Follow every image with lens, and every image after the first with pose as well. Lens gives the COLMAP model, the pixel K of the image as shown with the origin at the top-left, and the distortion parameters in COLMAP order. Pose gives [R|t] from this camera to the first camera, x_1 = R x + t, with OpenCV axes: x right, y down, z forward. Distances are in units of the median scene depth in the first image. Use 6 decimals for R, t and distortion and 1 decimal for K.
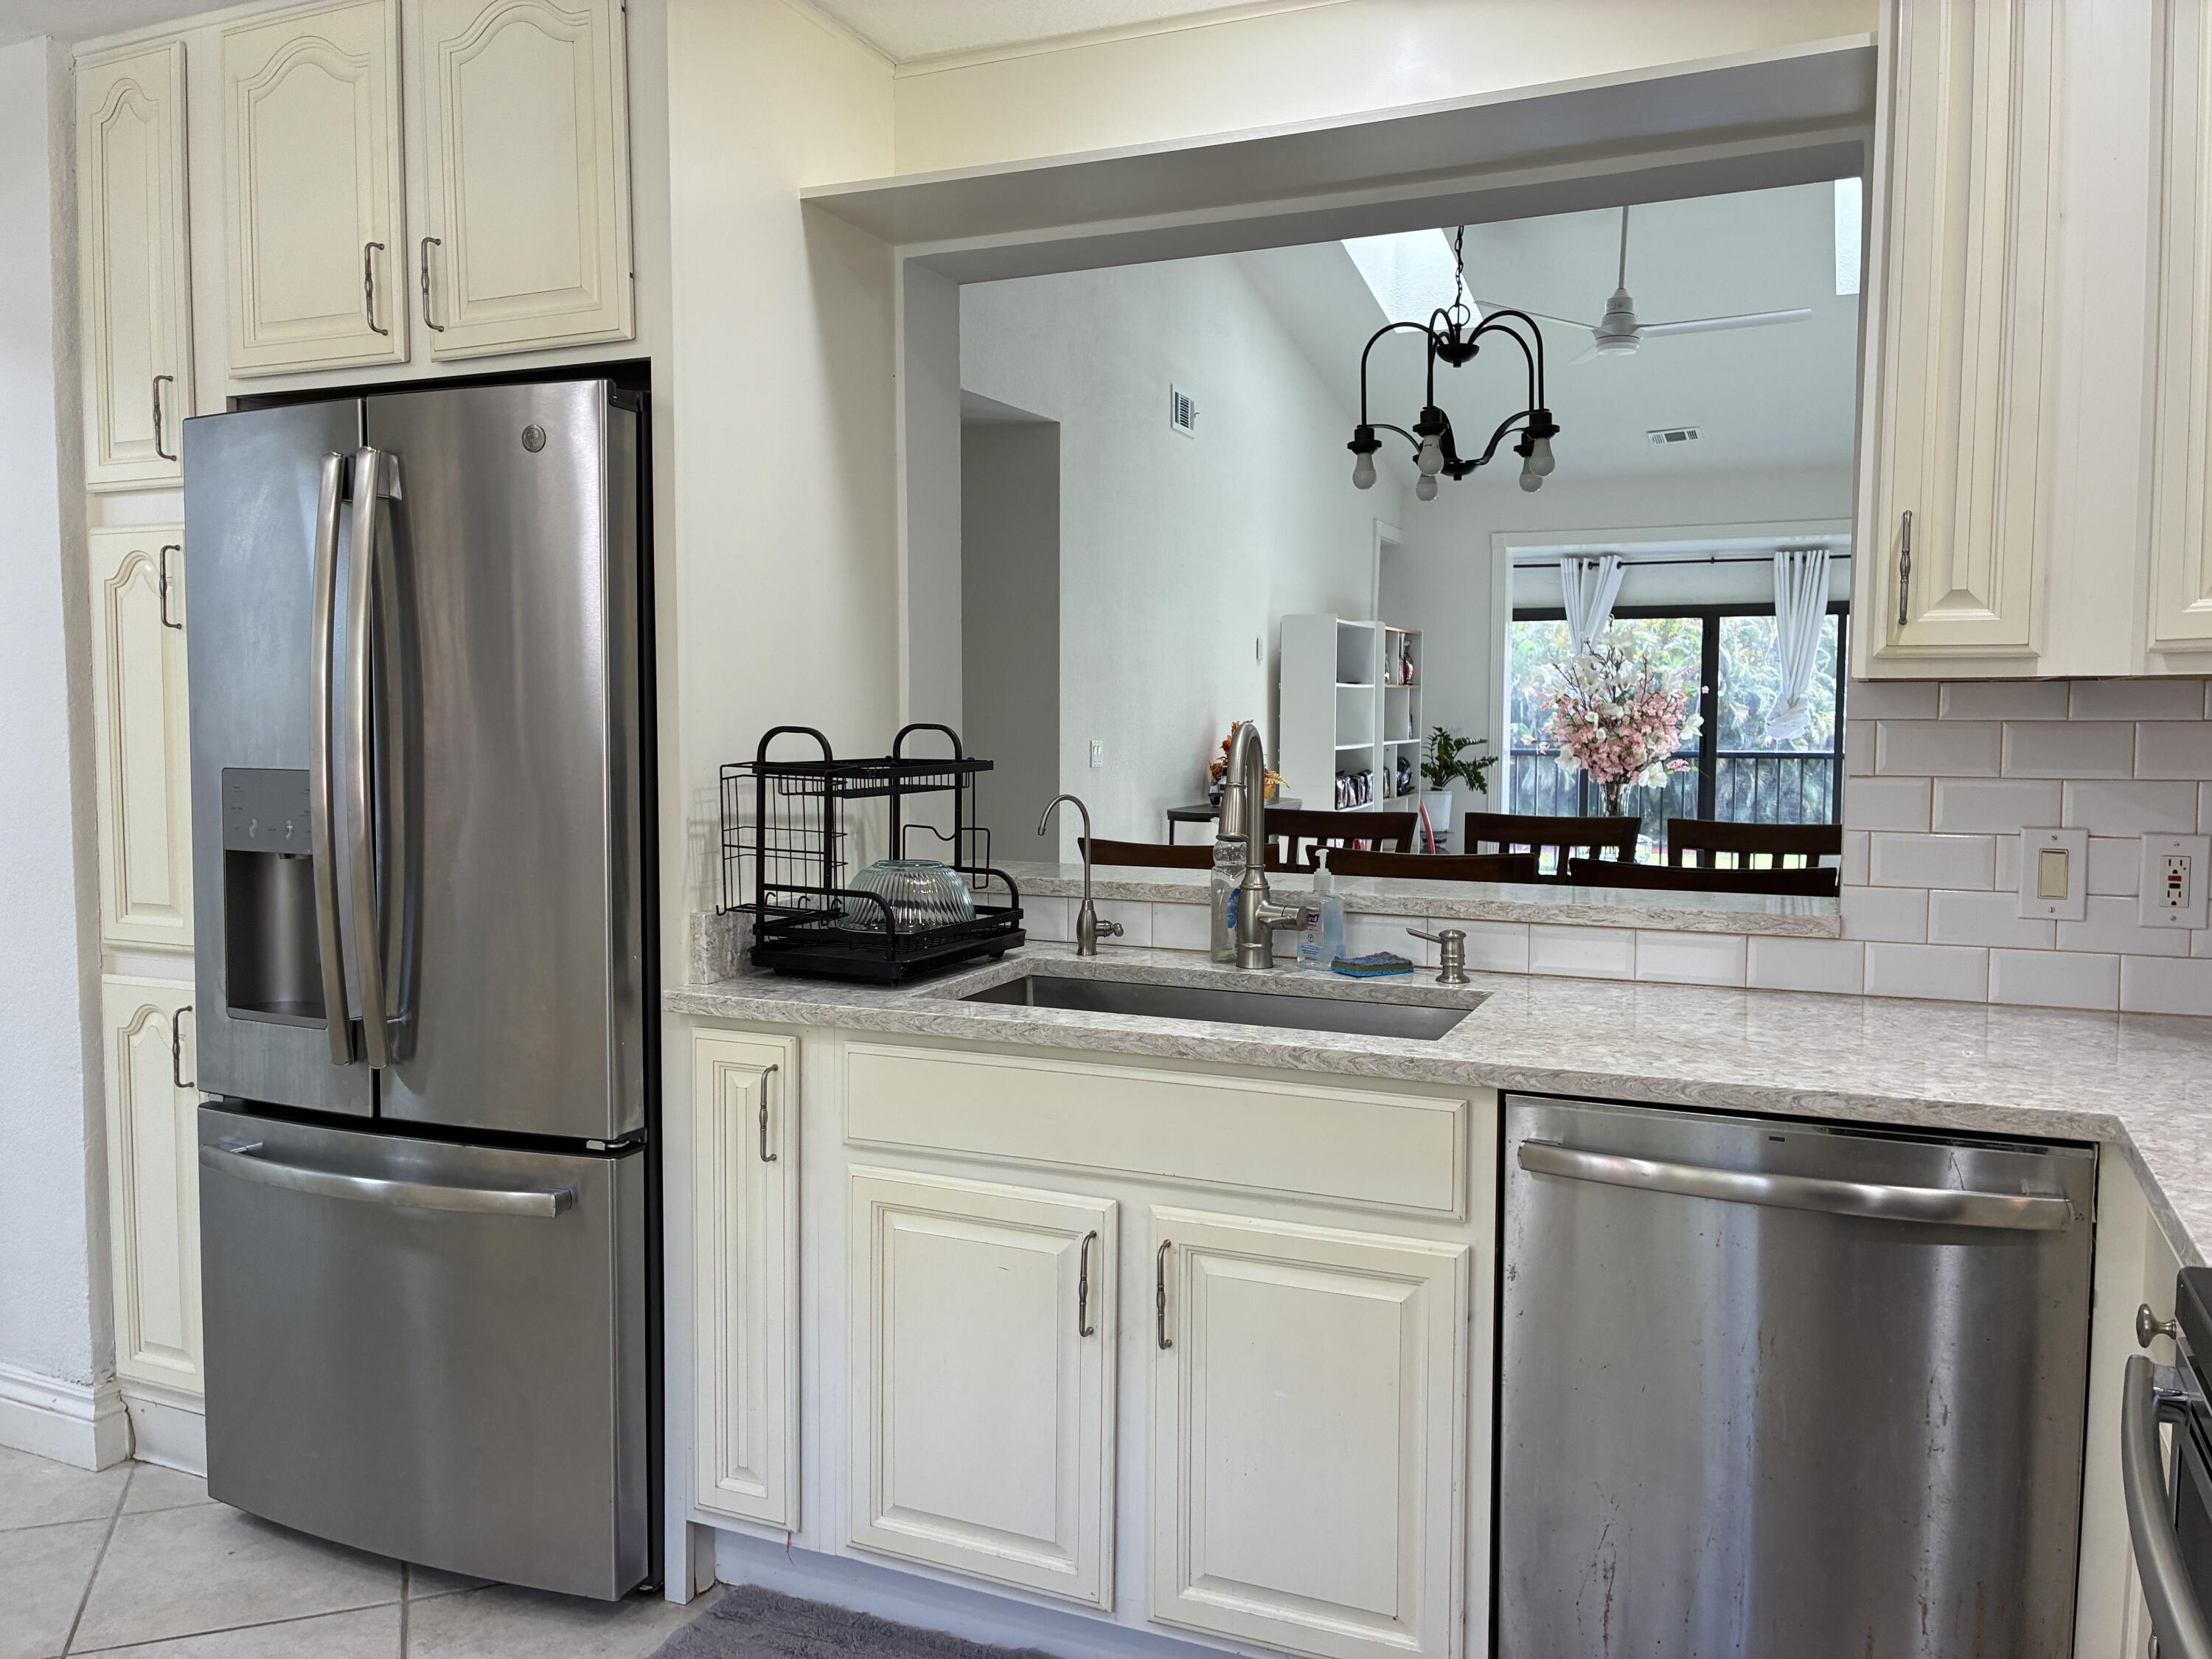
lens RADIAL K [[1677.5, 0, 1101.1], [0, 1677.5, 810.6], [0, 0, 1]] dist [0.048184, -0.062639]
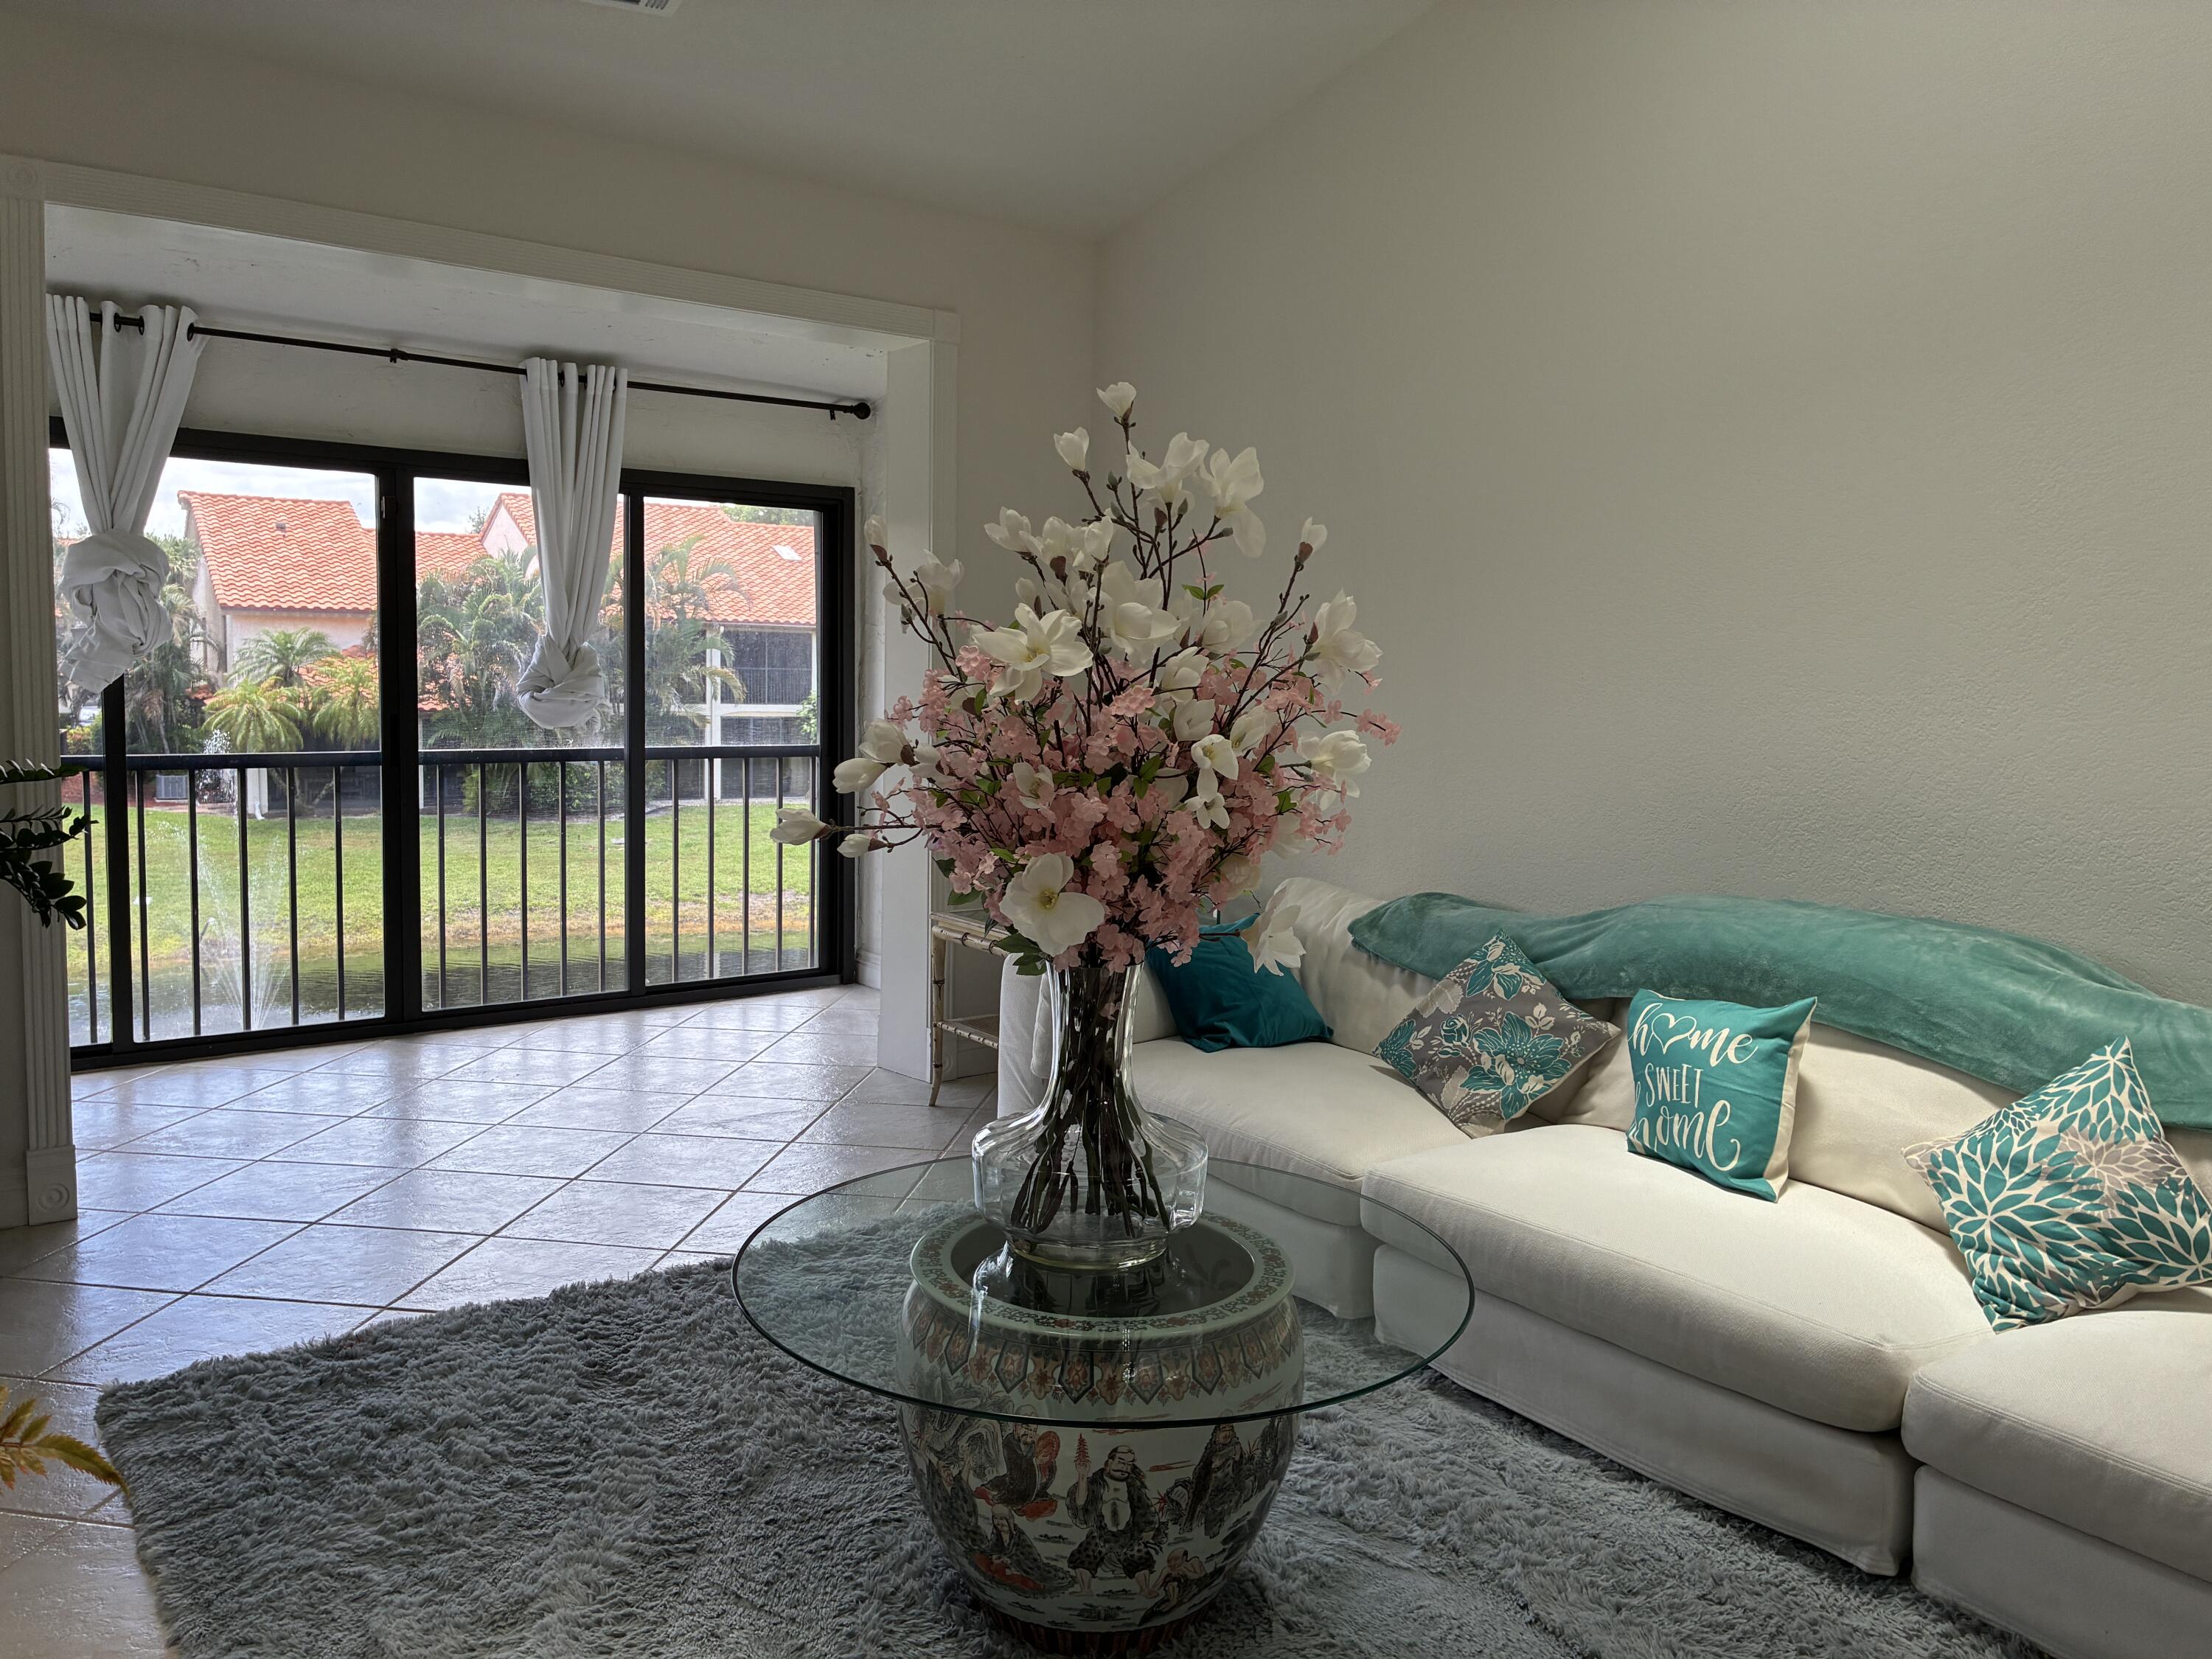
lens RADIAL K [[1677.5, 0, 1112.4], [0, 1677.5, 808.3], [0, 0, 1]] dist [0.048184, -0.062639]
pose [[0.486770, -0.066008, 0.871033, 0.037721], [0.030396, 0.997817, 0.058630, -0.046699], [-0.873001, -0.002063, 0.487713, 0.658004]]
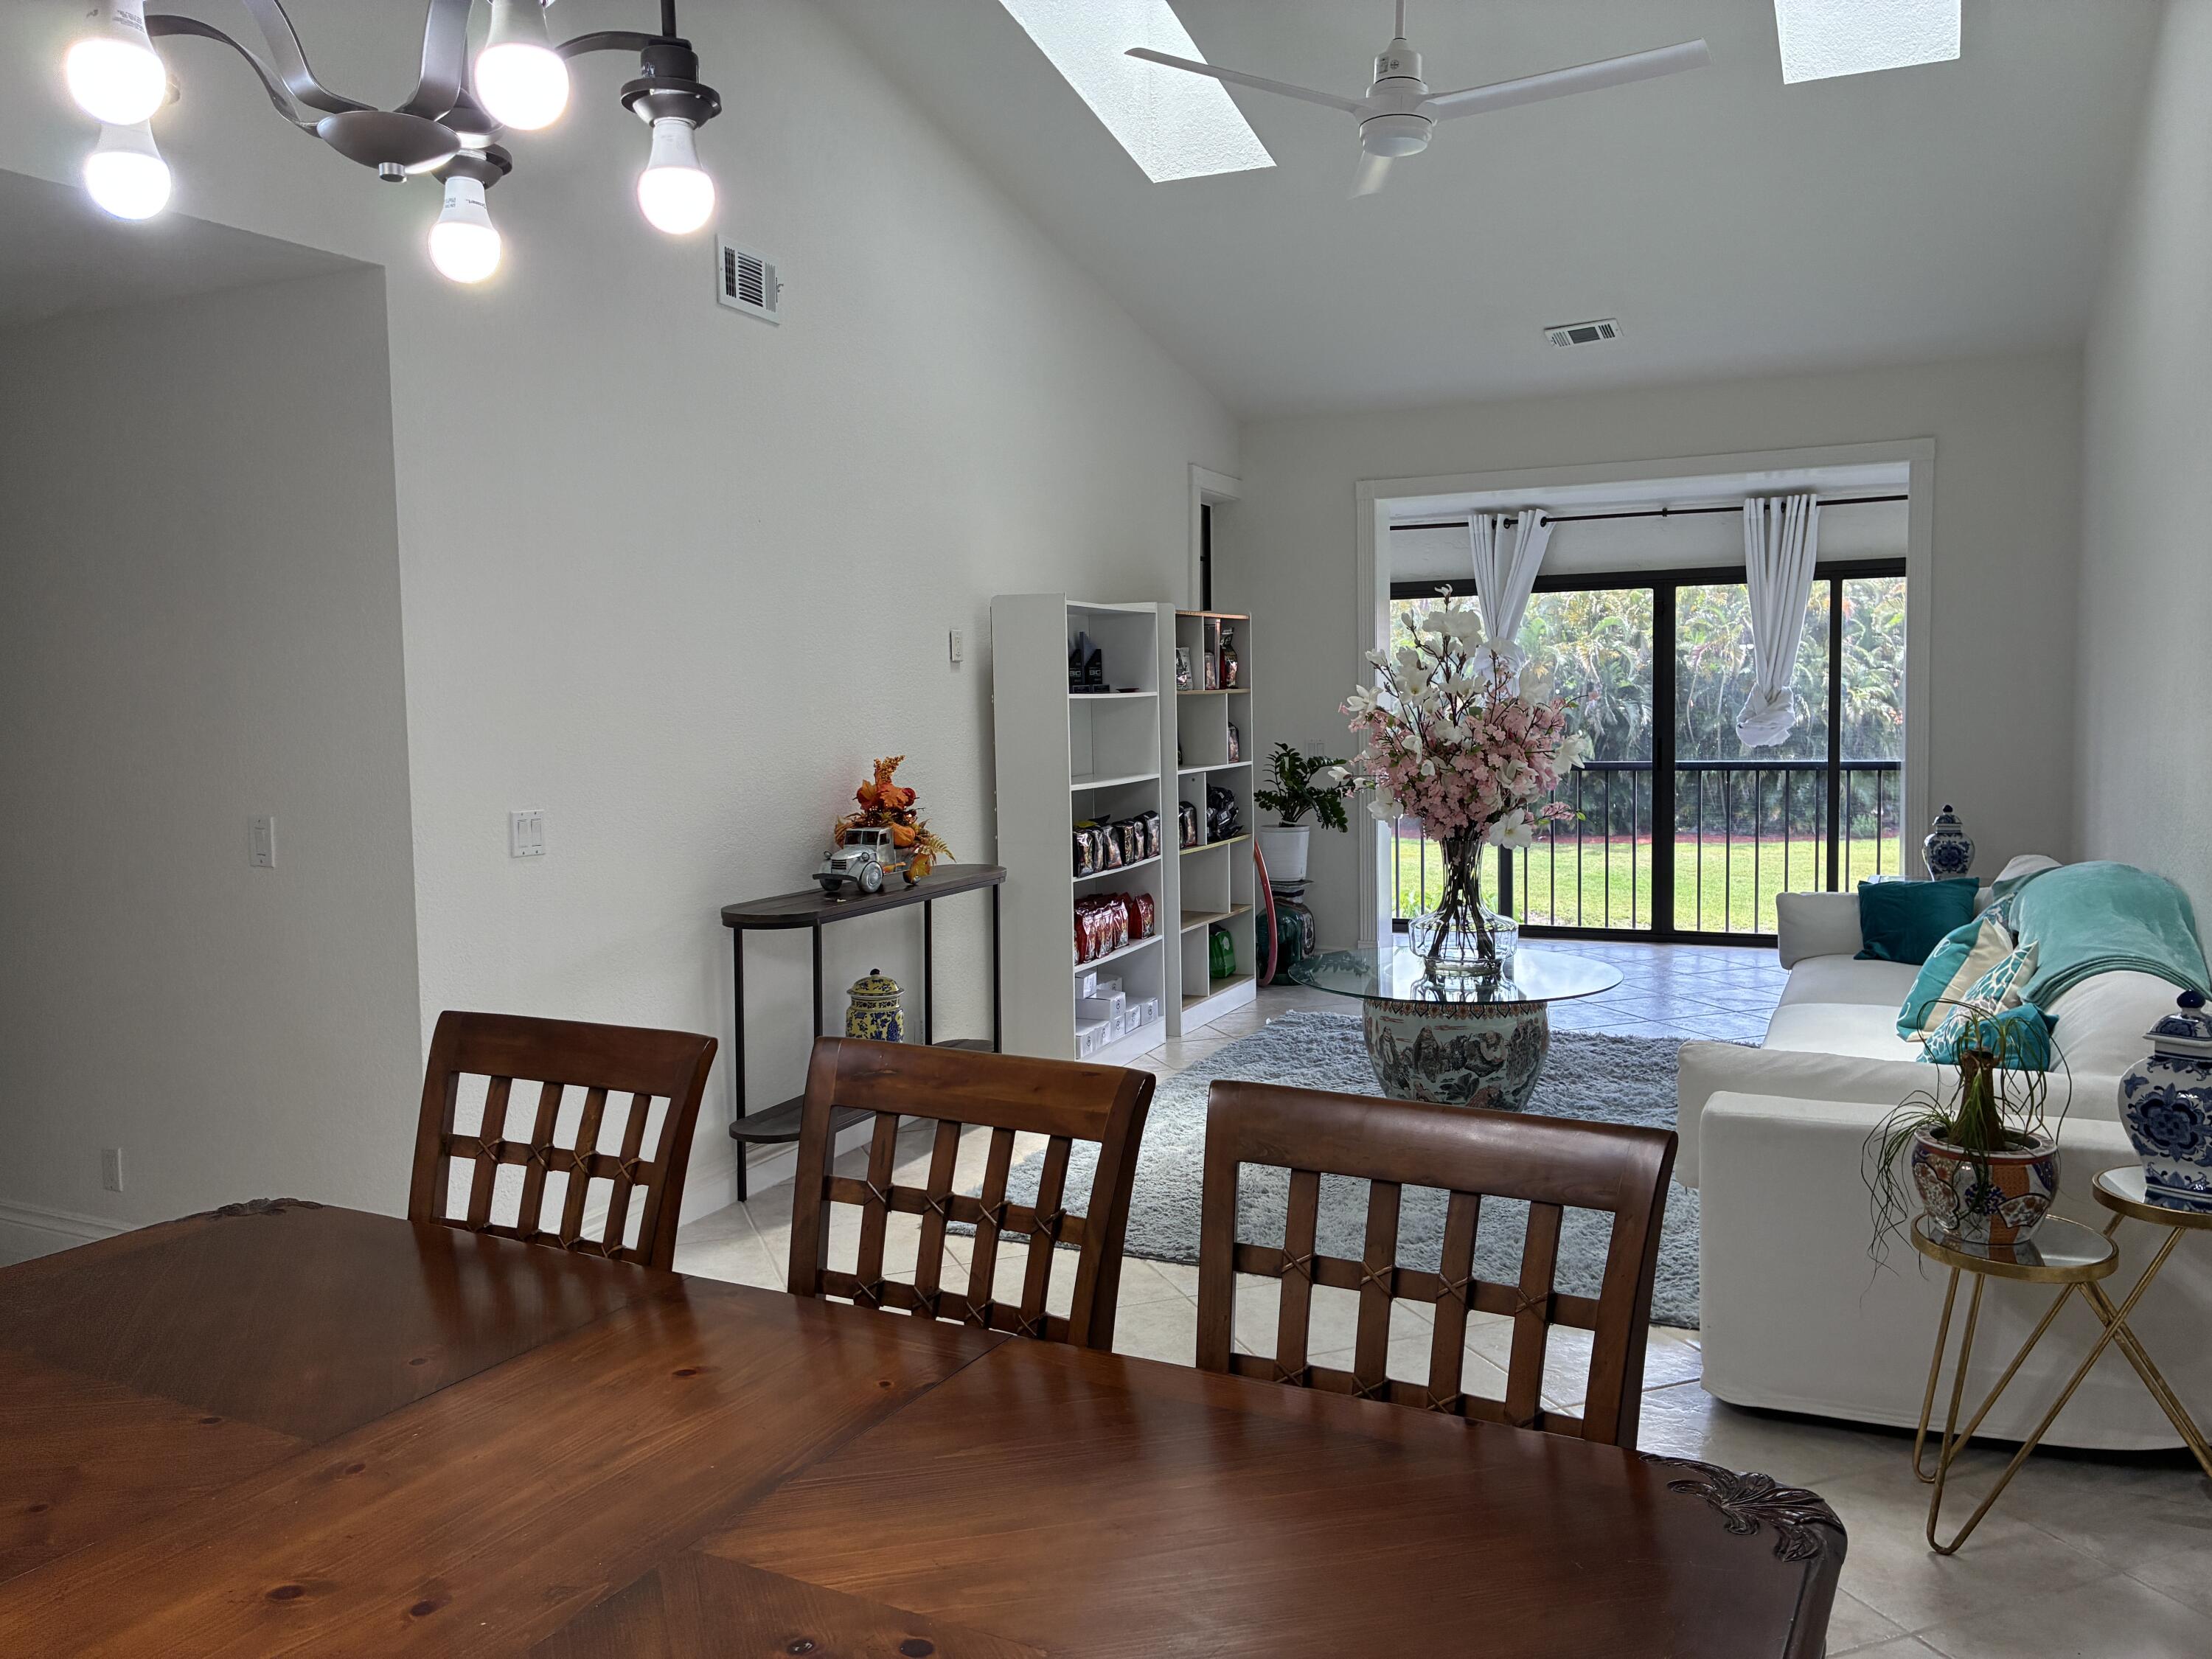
lens RADIAL K [[1677.5, 0, 1103.0], [0, 1677.5, 805.0], [0, 0, 1]] dist [0.048184, -0.062639]
pose [[0.999558, -0.018832, -0.023021, 0.139002], [0.018944, 0.999810, 0.004643, -0.027379], [0.022929, -0.005077, 0.999724, 0.259889]]
